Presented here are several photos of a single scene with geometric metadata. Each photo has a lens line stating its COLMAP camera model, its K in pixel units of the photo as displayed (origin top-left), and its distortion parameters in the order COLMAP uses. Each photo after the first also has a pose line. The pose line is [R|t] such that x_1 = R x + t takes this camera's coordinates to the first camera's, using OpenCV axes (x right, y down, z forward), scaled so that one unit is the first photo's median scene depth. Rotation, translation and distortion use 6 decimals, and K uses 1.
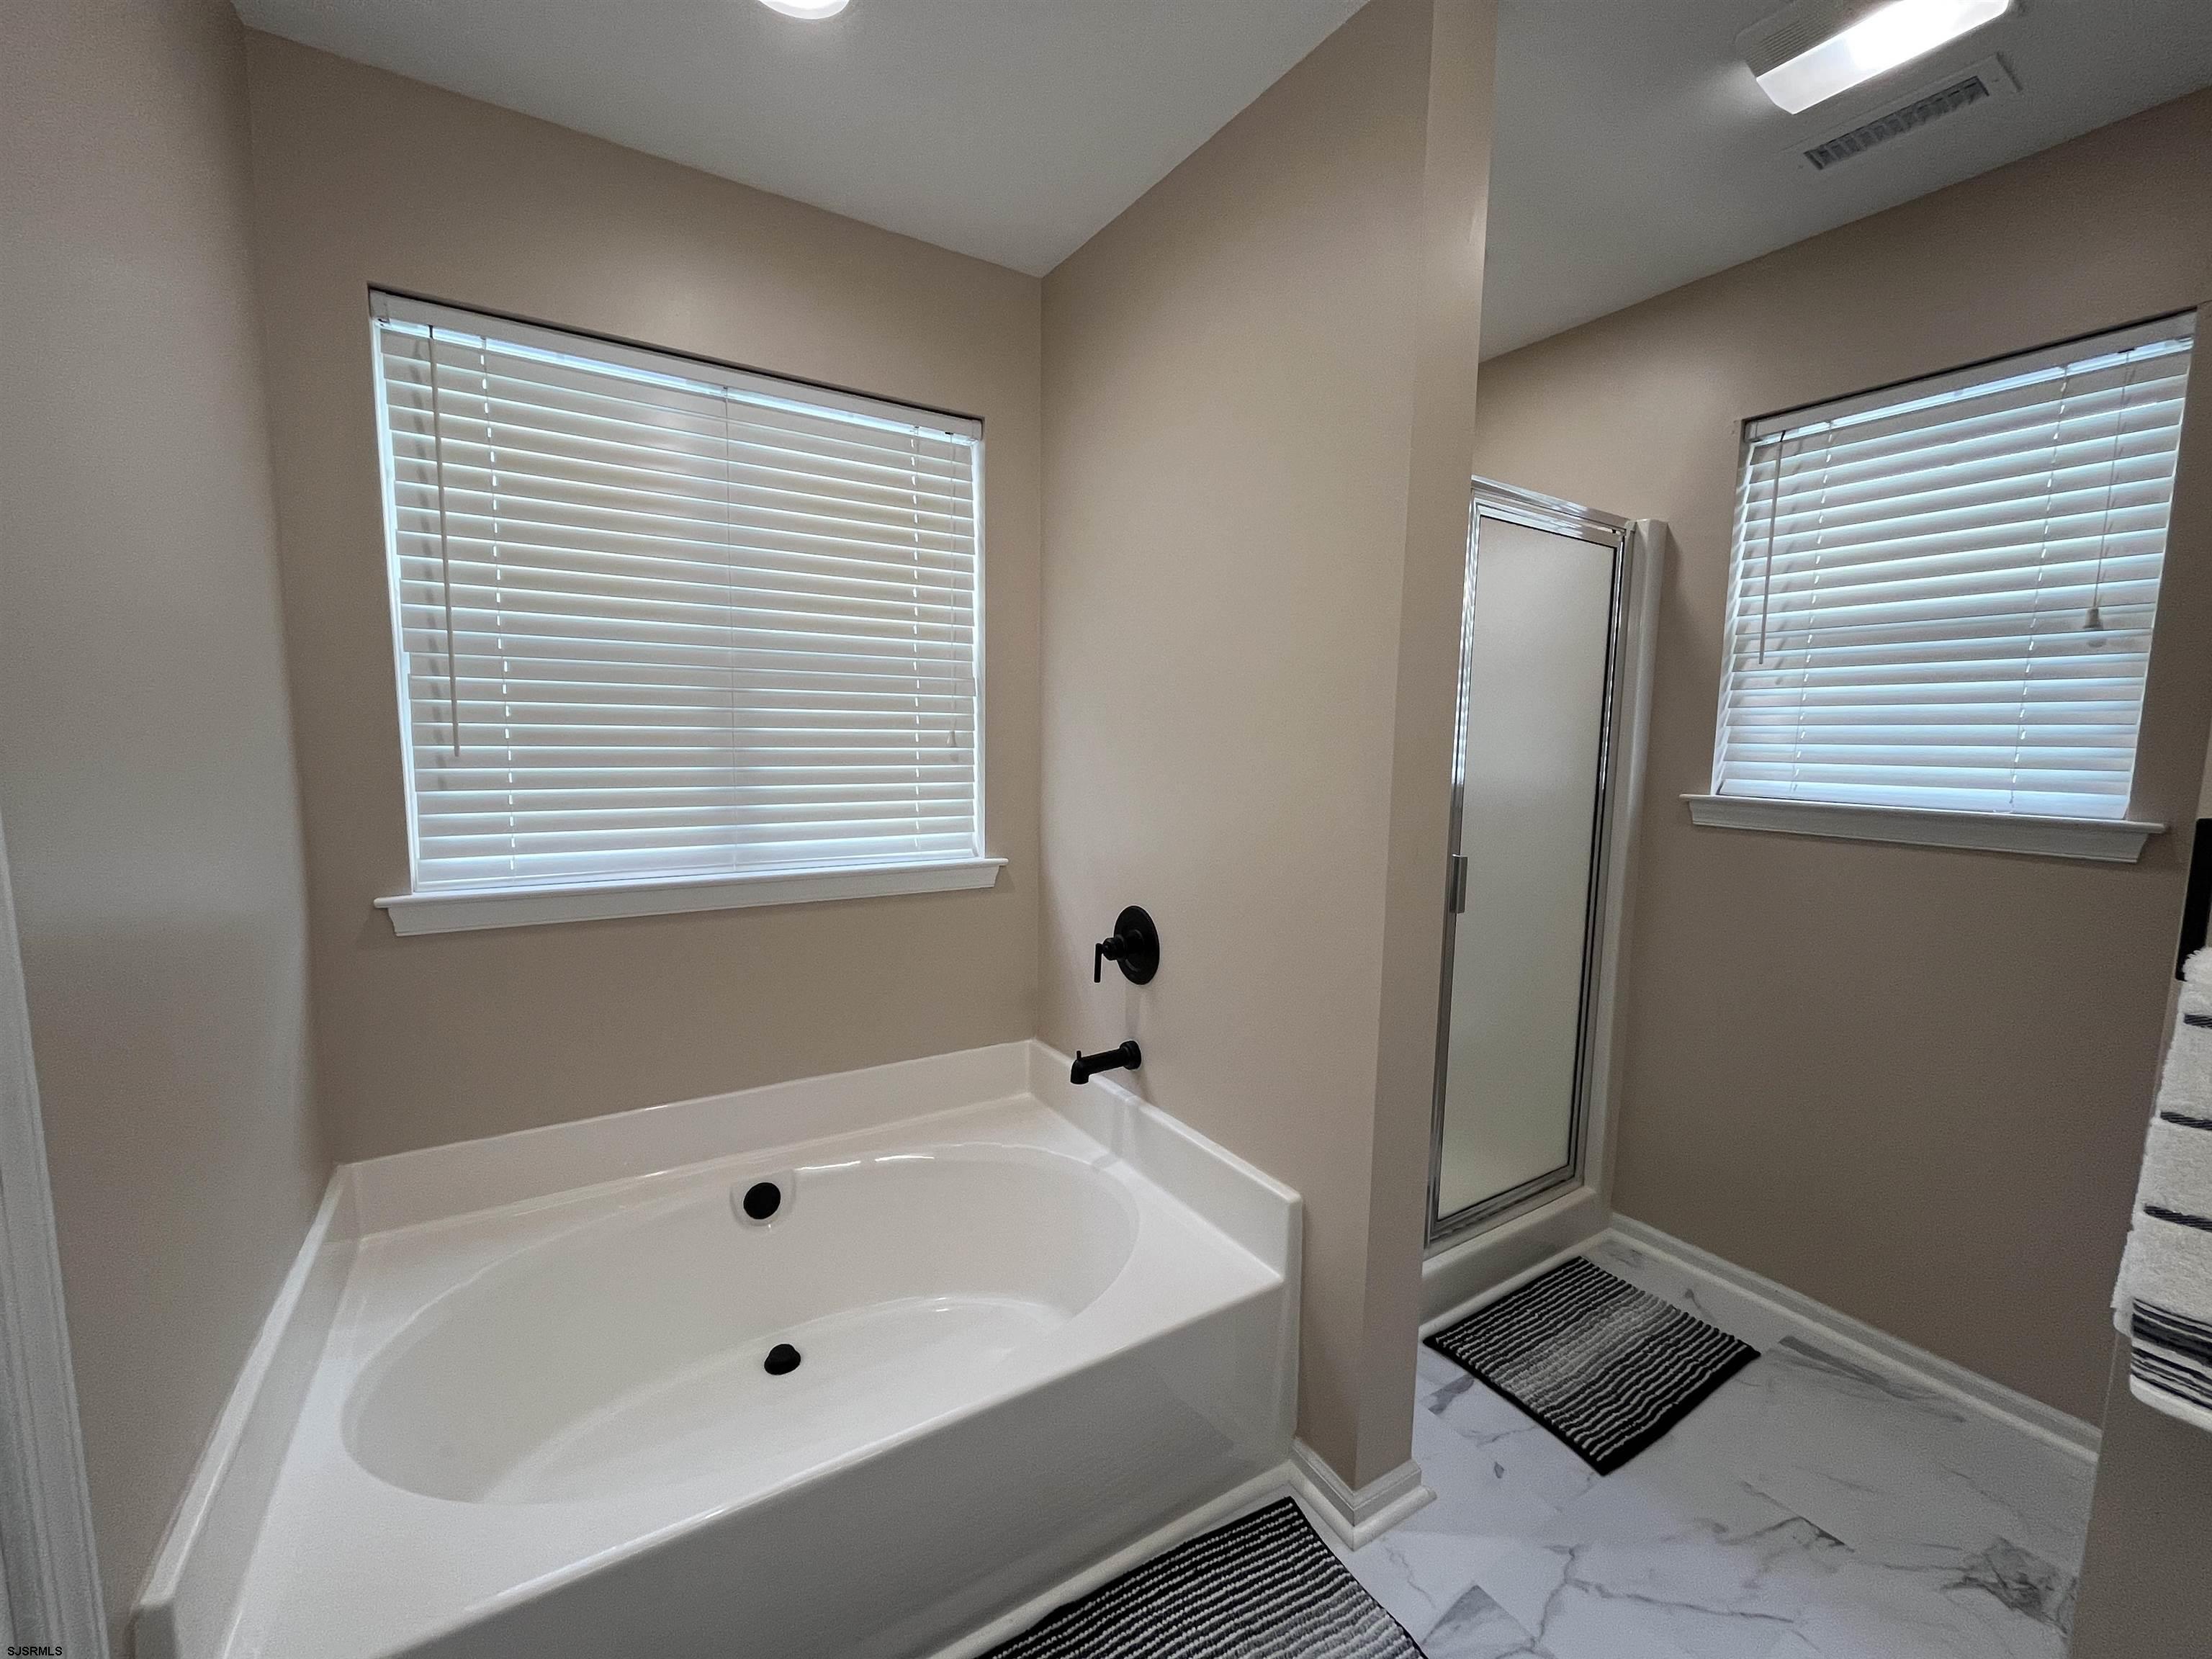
lens RADIAL K [[905.2, 0, 1103.4], [0, 905.2, 836.1], [0, 0, 1]] dist [0.003592, -0.000388]
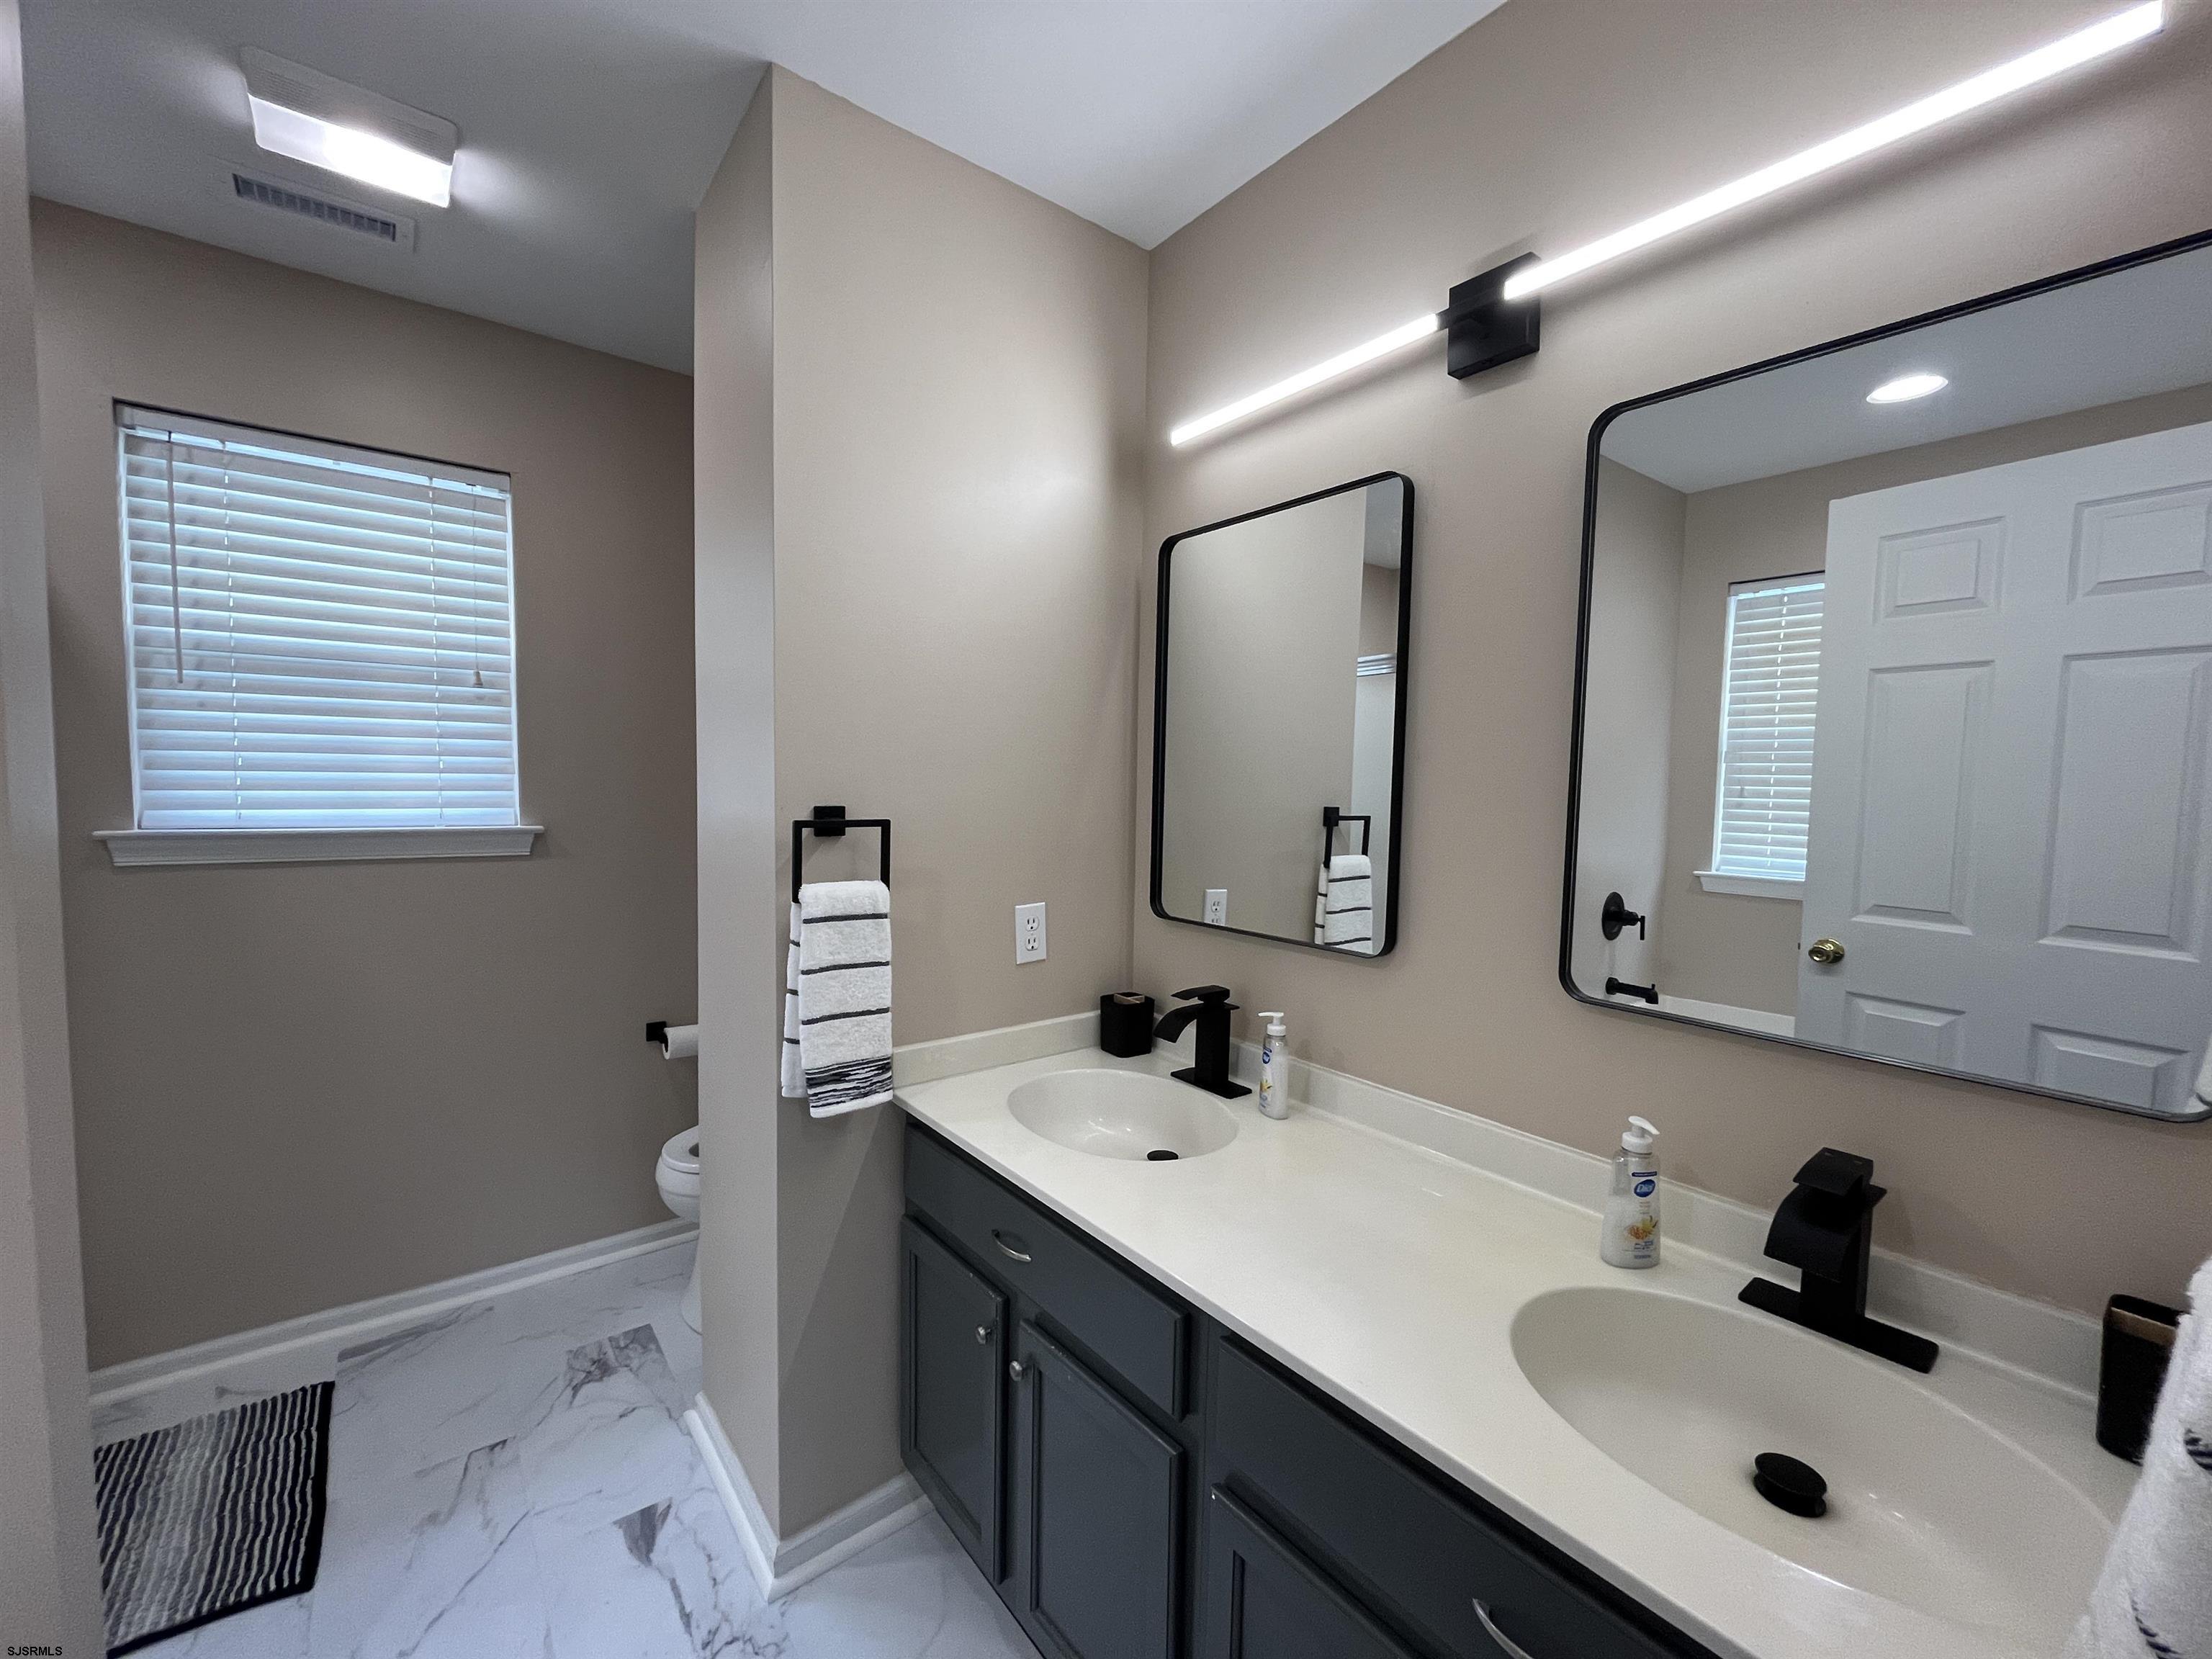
lens RADIAL K [[905.2, 0, 1103.4], [0, 905.2, 836.1], [0, 0, 1]] dist [0.003592, -0.000388]
pose [[-0.103103, -0.078671, 0.991555, -0.344878], [0.091099, 0.991931, 0.088173, -0.040257], [-0.990490, 0.099421, -0.095105, 0.223042]]
